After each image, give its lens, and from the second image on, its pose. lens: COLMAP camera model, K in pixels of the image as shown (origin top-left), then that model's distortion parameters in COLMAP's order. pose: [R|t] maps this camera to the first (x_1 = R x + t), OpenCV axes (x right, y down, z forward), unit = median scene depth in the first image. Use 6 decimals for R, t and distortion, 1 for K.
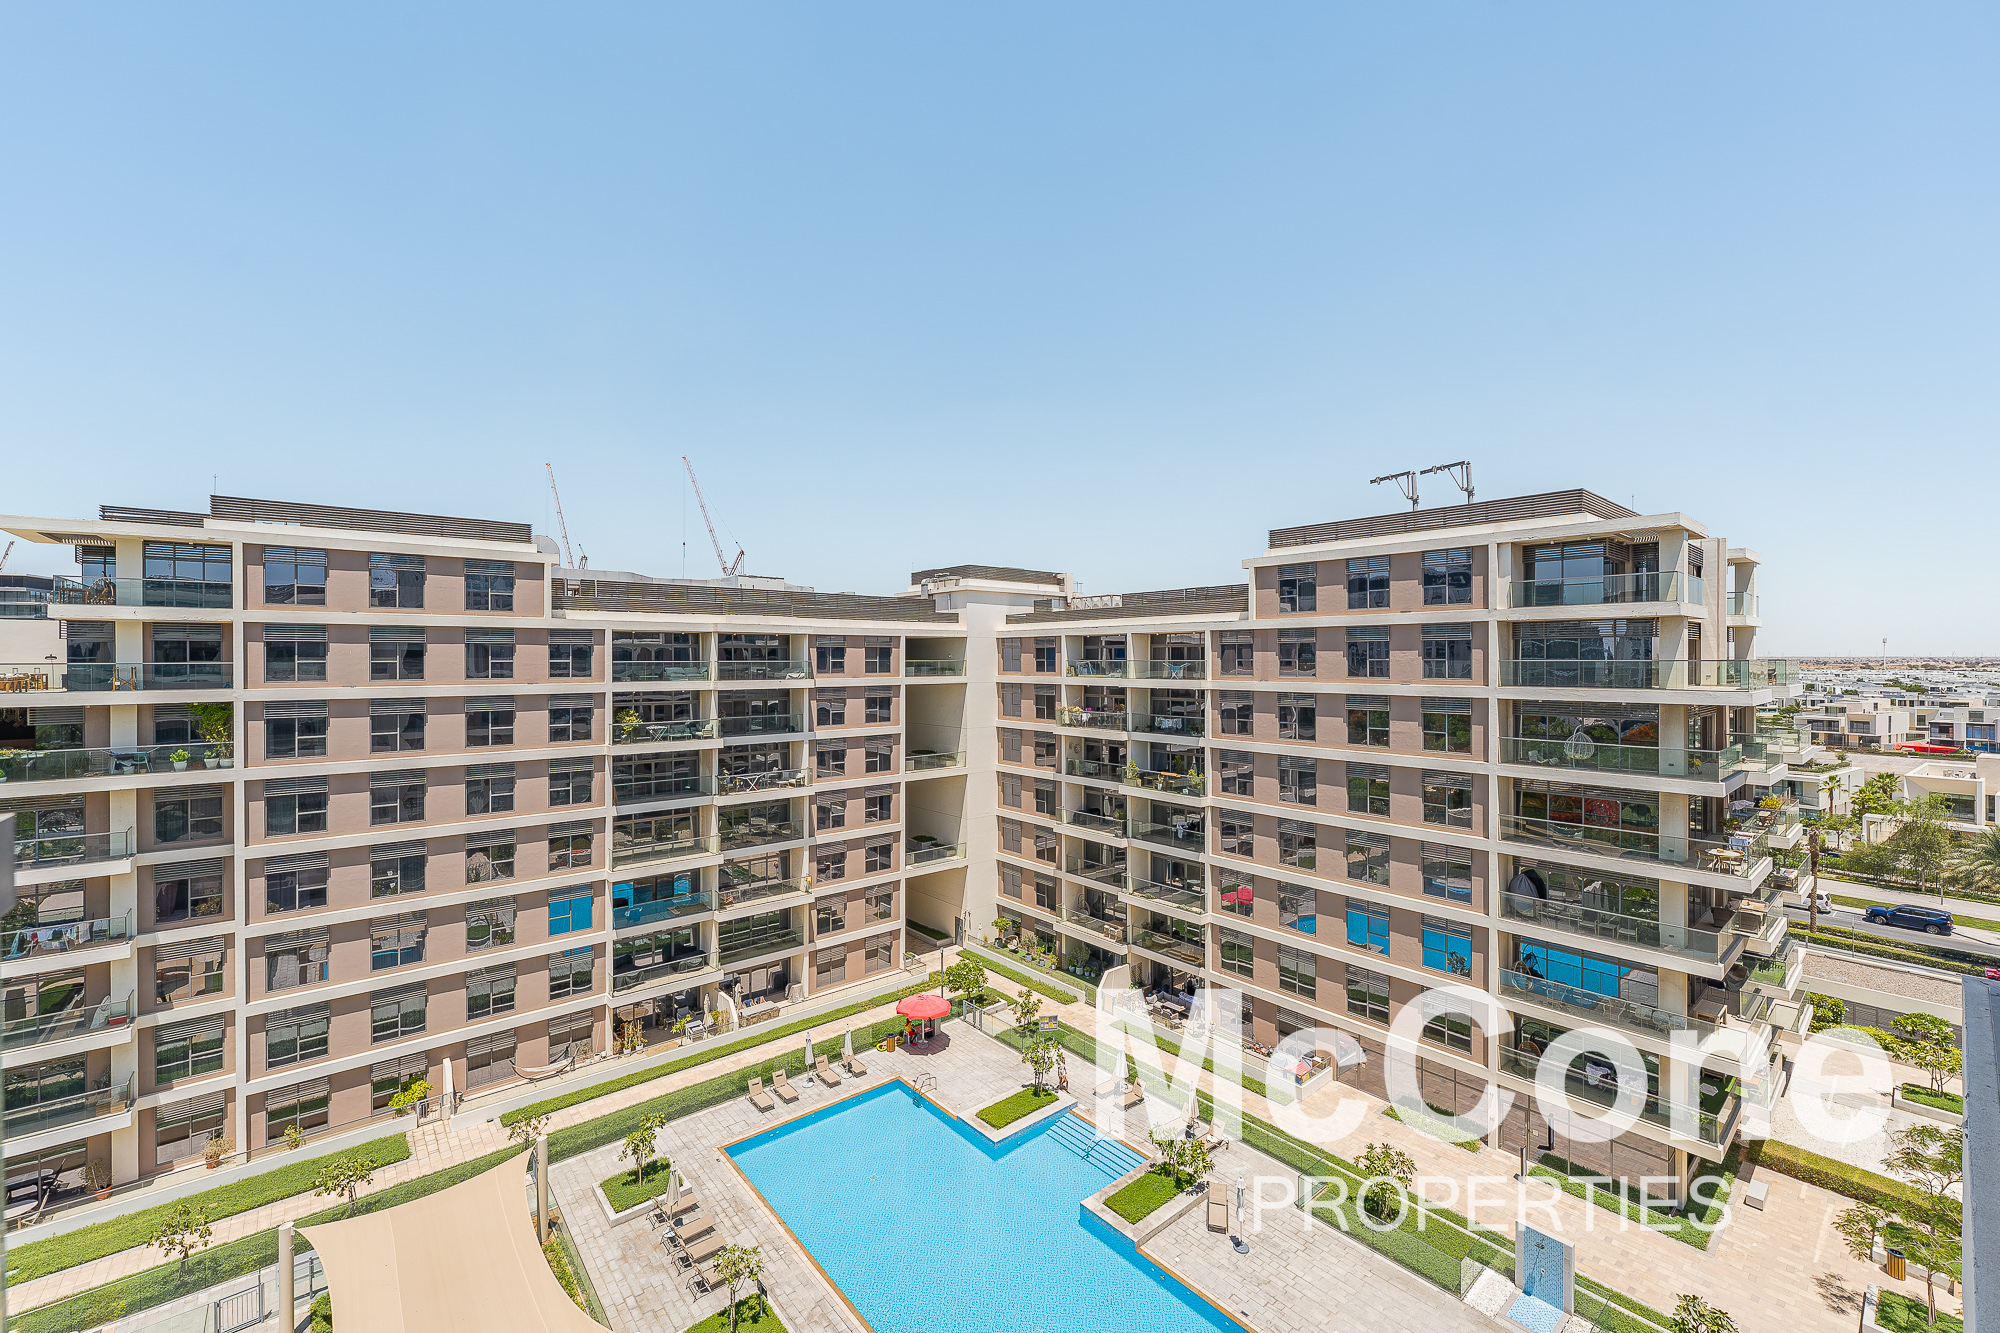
lens RADIAL K [[805.6, 0, 984.9], [0, 805.6, 659.7], [0, 0, 1]] dist [0.008279, -0.002493]
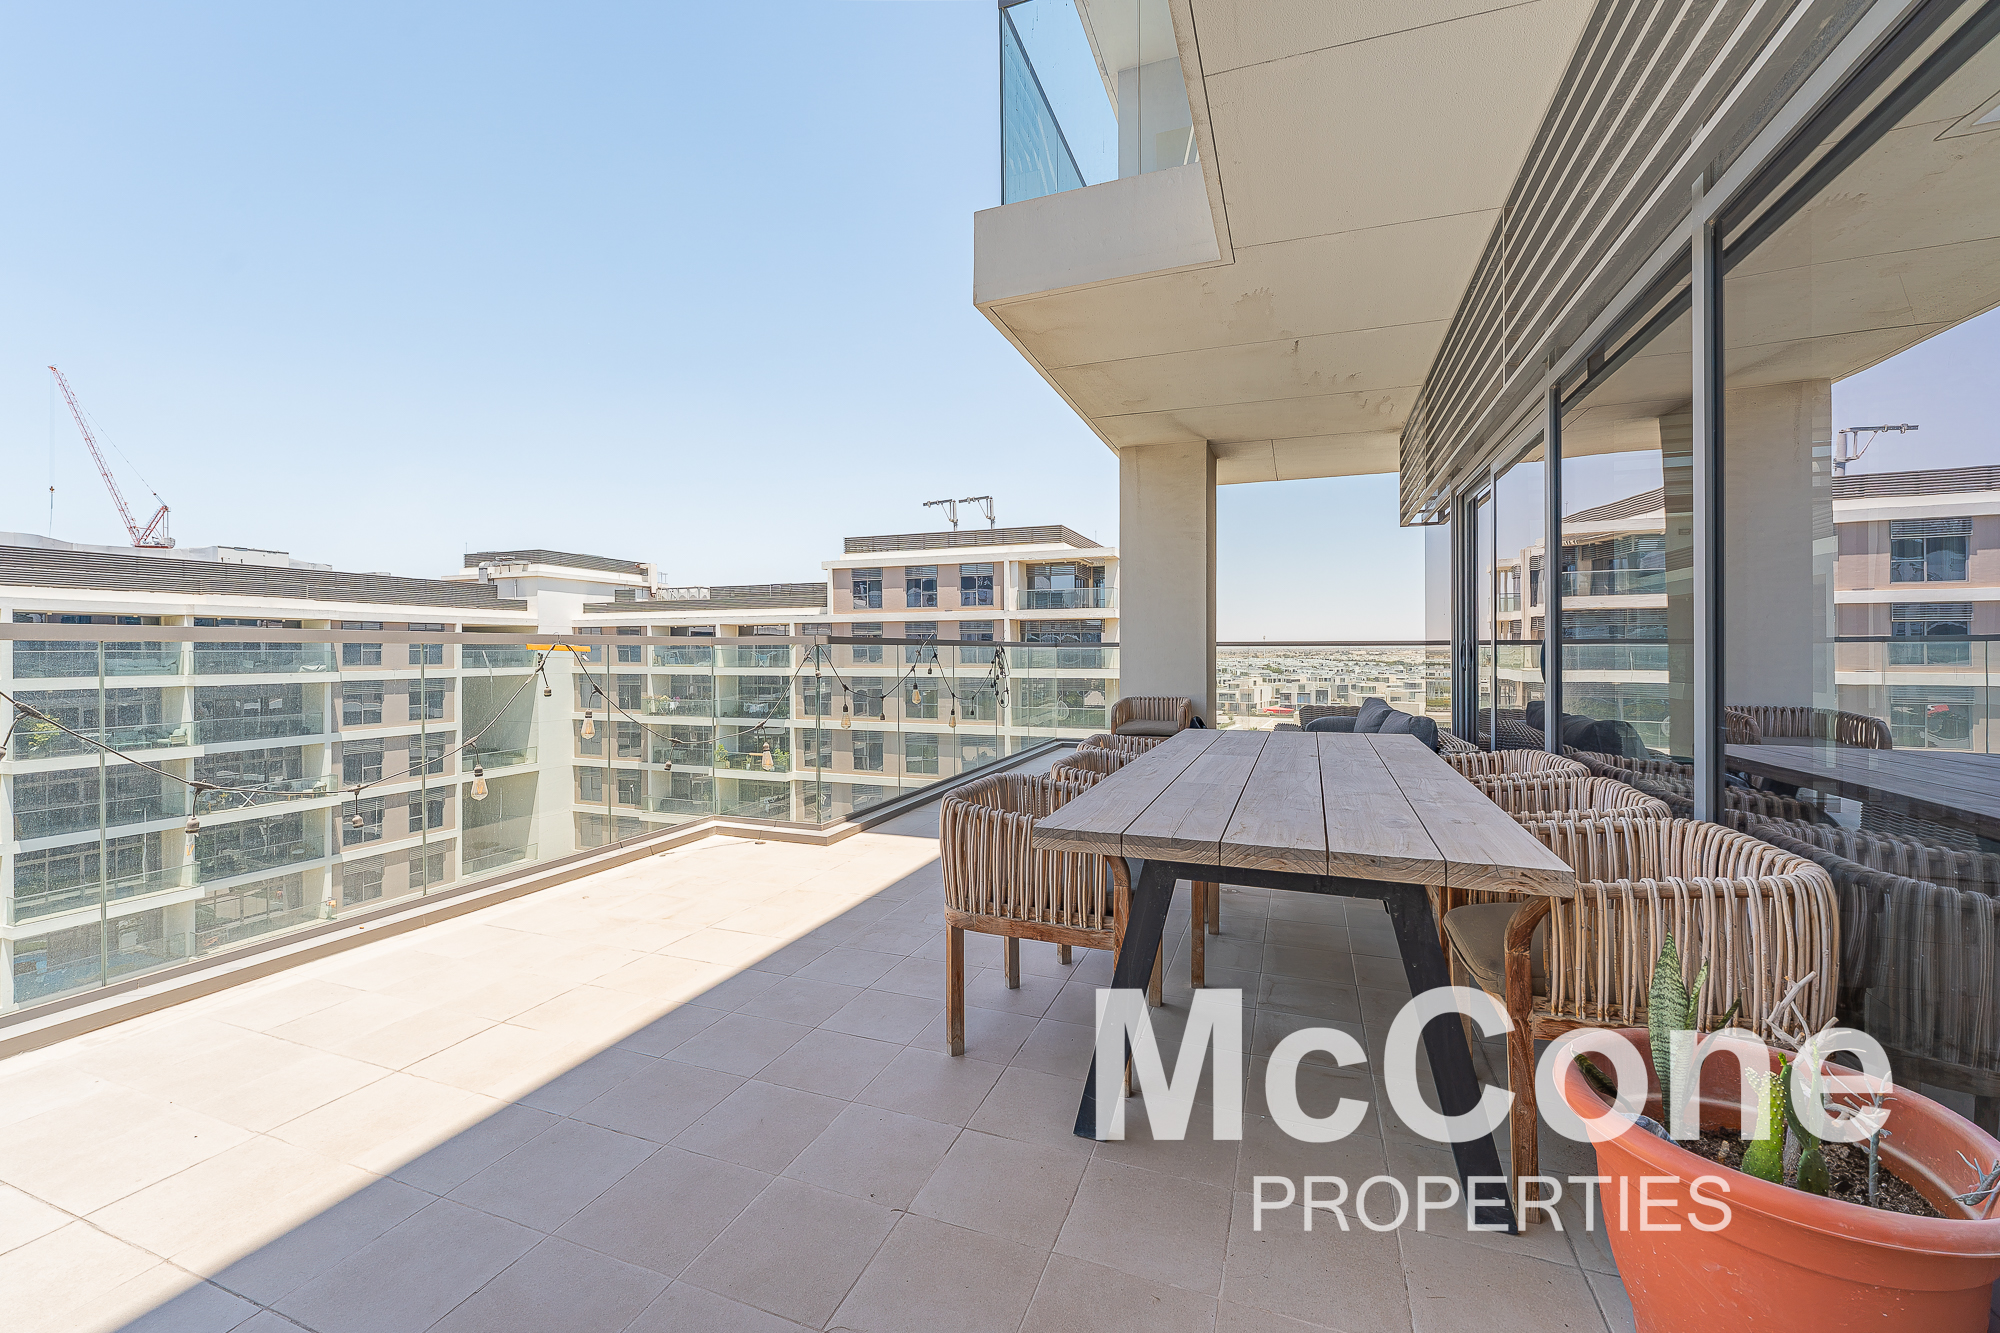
lens RADIAL K [[805.6, 0, 997.6], [0, 805.6, 651.9], [0, 0, 1]] dist [0.008279, -0.002493]
pose [[0.868105, -0.002155, 0.496376, -0.028607], [0.002062, 0.999998, 0.000736, 0.003168], [-0.496376, 0.000384, 0.868107, -0.103570]]
